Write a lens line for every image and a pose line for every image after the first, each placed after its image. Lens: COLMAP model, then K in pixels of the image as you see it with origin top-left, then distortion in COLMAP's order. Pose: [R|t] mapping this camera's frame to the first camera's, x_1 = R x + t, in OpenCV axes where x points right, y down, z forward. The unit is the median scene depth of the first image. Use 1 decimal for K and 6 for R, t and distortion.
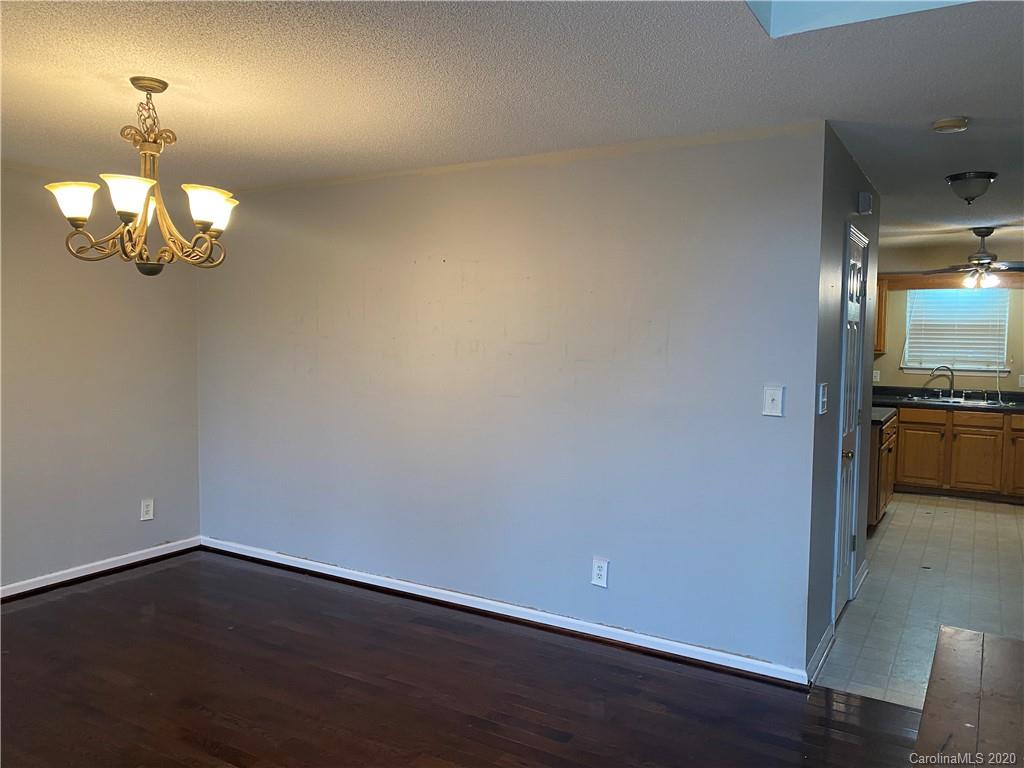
lens RADIAL K [[780.7, 0, 498.4], [0, 780.7, 378.8], [0, 0, 1]] dist [0.050140, -0.063345]
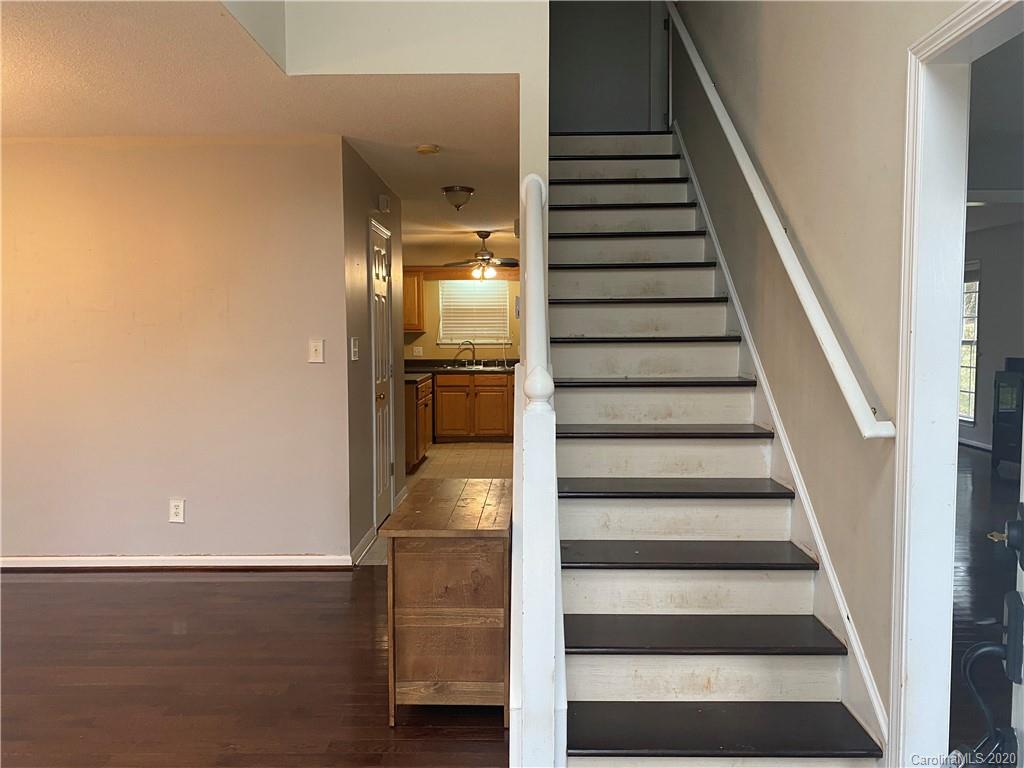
lens RADIAL K [[780.7, 0, 521.7], [0, 780.7, 379.9], [0, 0, 1]] dist [0.050140, -0.063345]
pose [[0.854857, -0.047834, 0.516653, -0.013019], [0.046914, 0.998789, 0.014849, 0.034910], [-0.516738, 0.011545, 0.856066, -0.130809]]
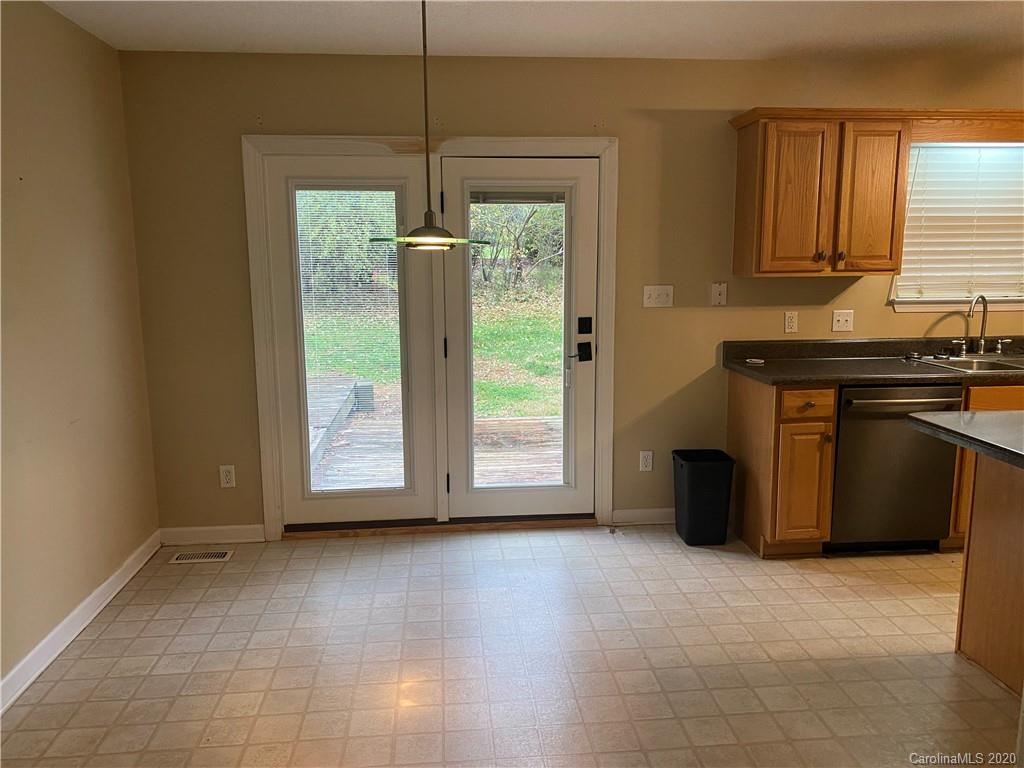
lens RADIAL K [[780.7, 0, 509.0], [0, 780.7, 387.1], [0, 0, 1]] dist [0.050140, -0.063345]
pose [[0.798888, -0.125581, 0.588224, -0.006342], [0.056820, 0.989345, 0.134047, -0.048674], [-0.598790, -0.073666, 0.797511, 0.839030]]
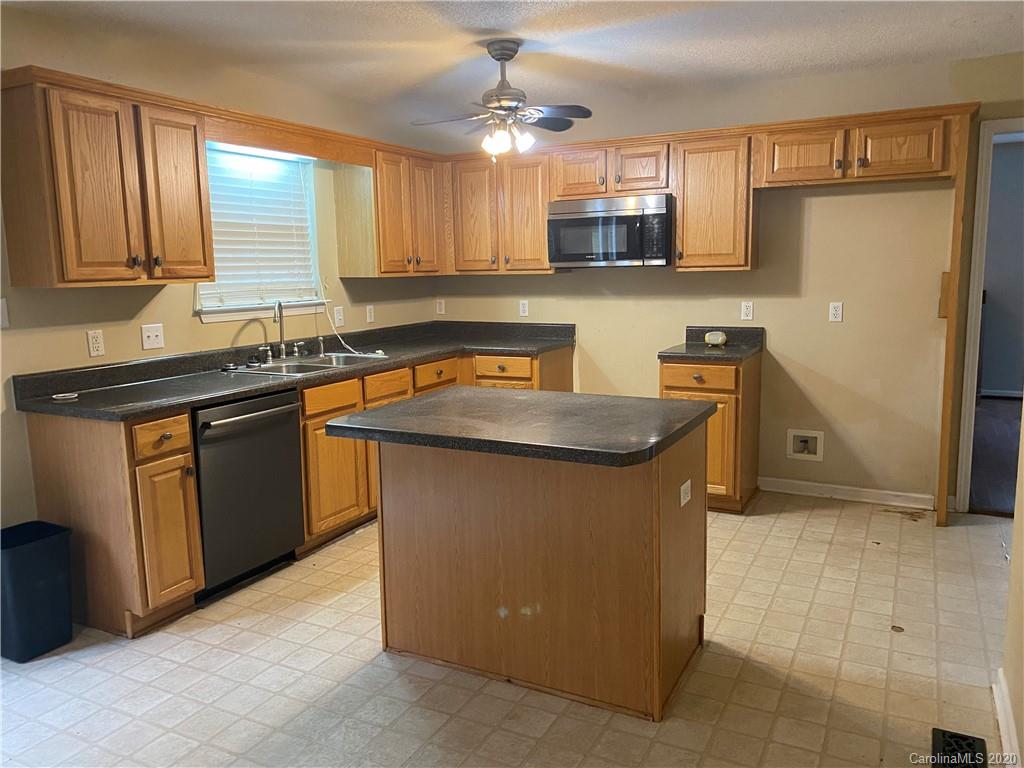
lens RADIAL K [[780.7, 0, 511.6], [0, 780.7, 377.2], [0, 0, 1]] dist [0.050140, -0.063345]
pose [[-0.076368, -0.160640, 0.984054, 0.019316], [0.072690, 0.983413, 0.166177, -0.046858], [-0.994426, 0.084222, -0.063424, 0.966845]]
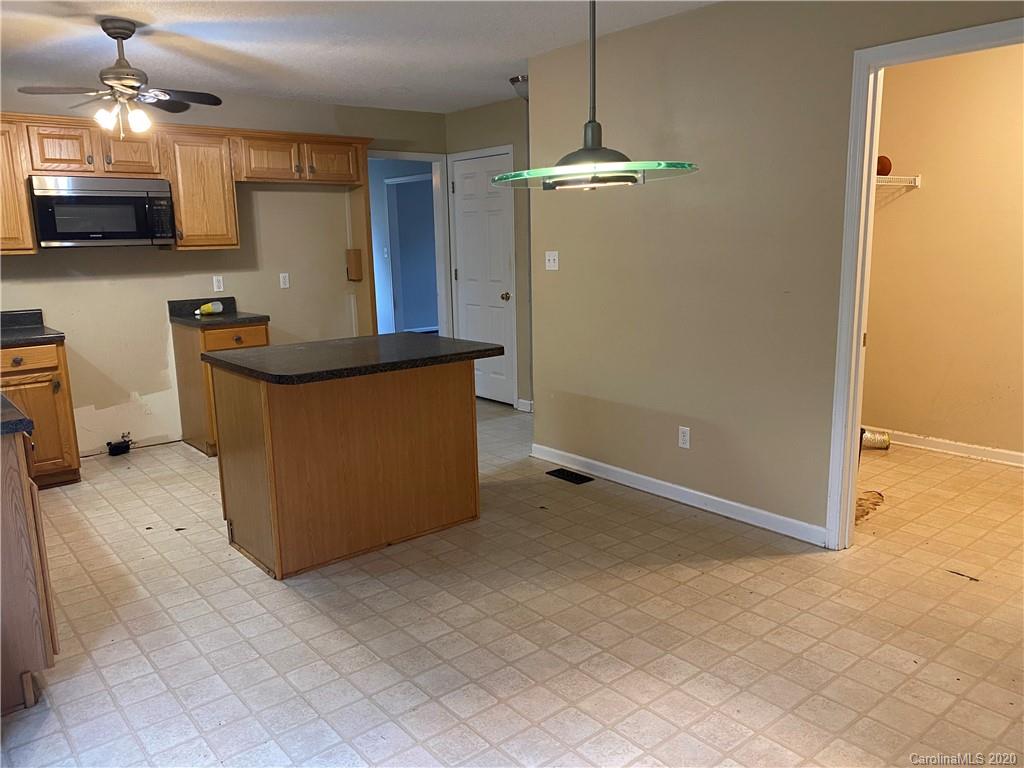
lens RADIAL K [[780.7, 0, 515.1], [0, 780.7, 381.4], [0, 0, 1]] dist [0.050140, -0.063345]
pose [[-0.950283, -0.055999, 0.306311, 0.139404], [0.020528, 0.970291, 0.241070, -0.066144], [-0.310710, 0.235373, -0.920901, 1.380611]]
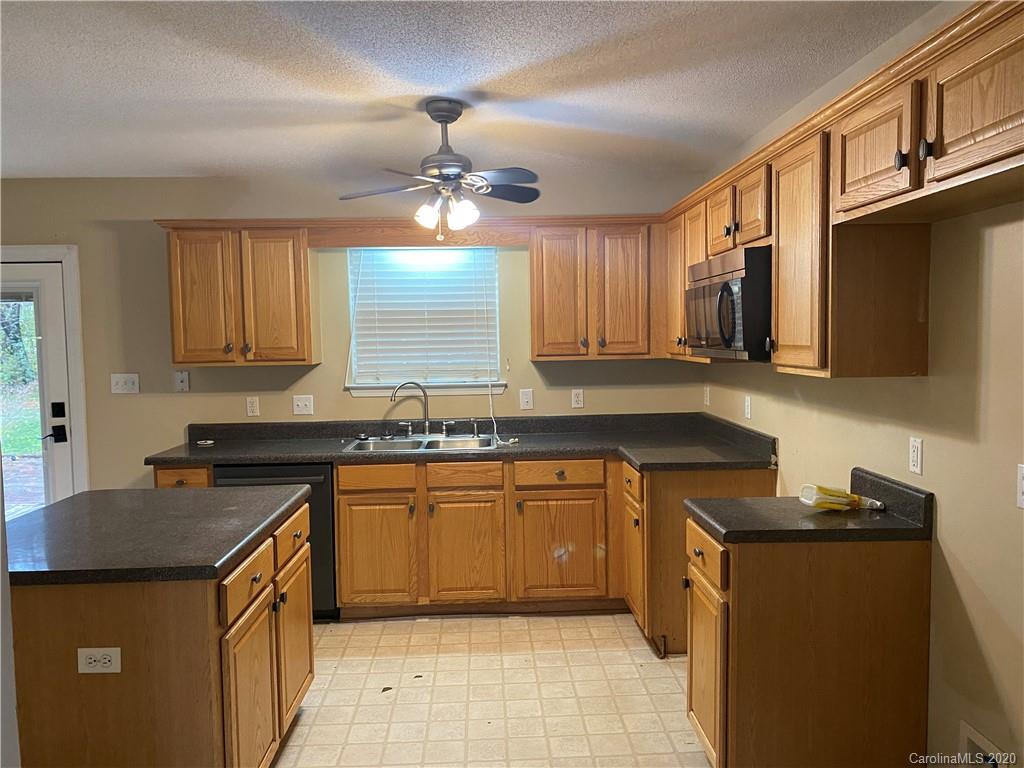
lens RADIAL K [[780.7, 0, 519.2], [0, 780.7, 378.2], [0, 0, 1]] dist [0.050140, -0.063345]
pose [[0.826105, -0.058385, 0.560484, 0.339666], [0.064126, 0.997897, 0.009435, -0.020716], [-0.559856, 0.028147, 0.828112, 0.526698]]
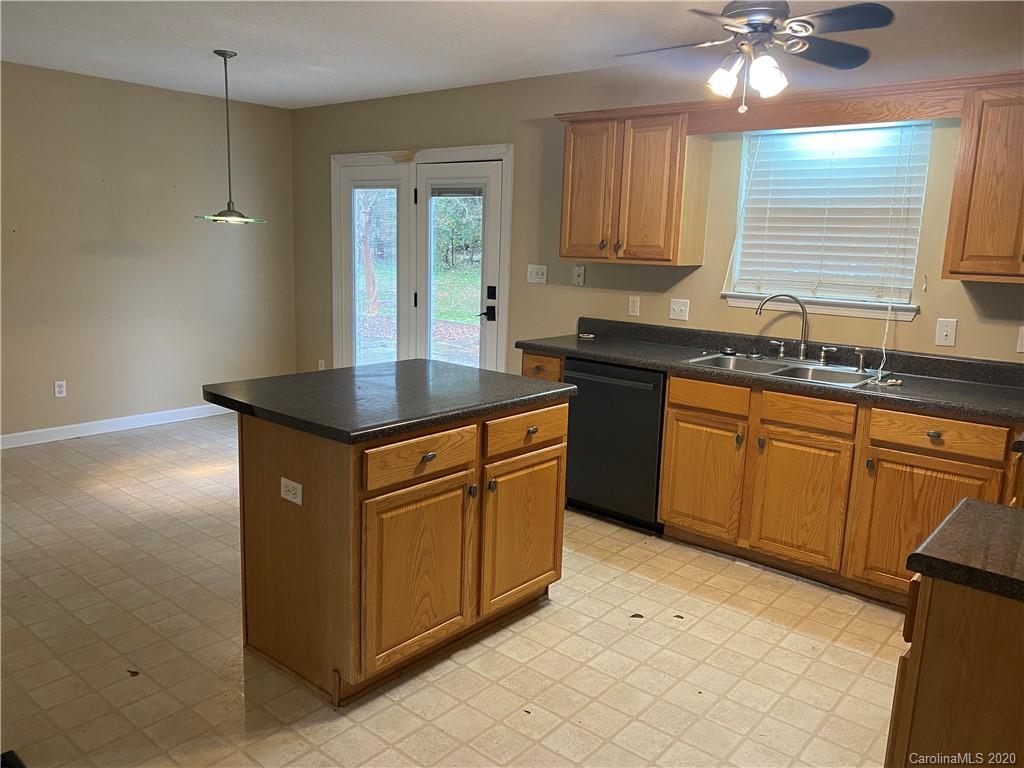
lens RADIAL K [[780.7, 0, 507.4], [0, 780.7, 383.0], [0, 0, 1]] dist [0.050140, -0.063345]
pose [[0.989084, 0.046037, -0.139977, 0.510562], [-0.029910, 0.992892, 0.115203, -0.013412], [0.144285, -0.109759, 0.983430, 0.538194]]
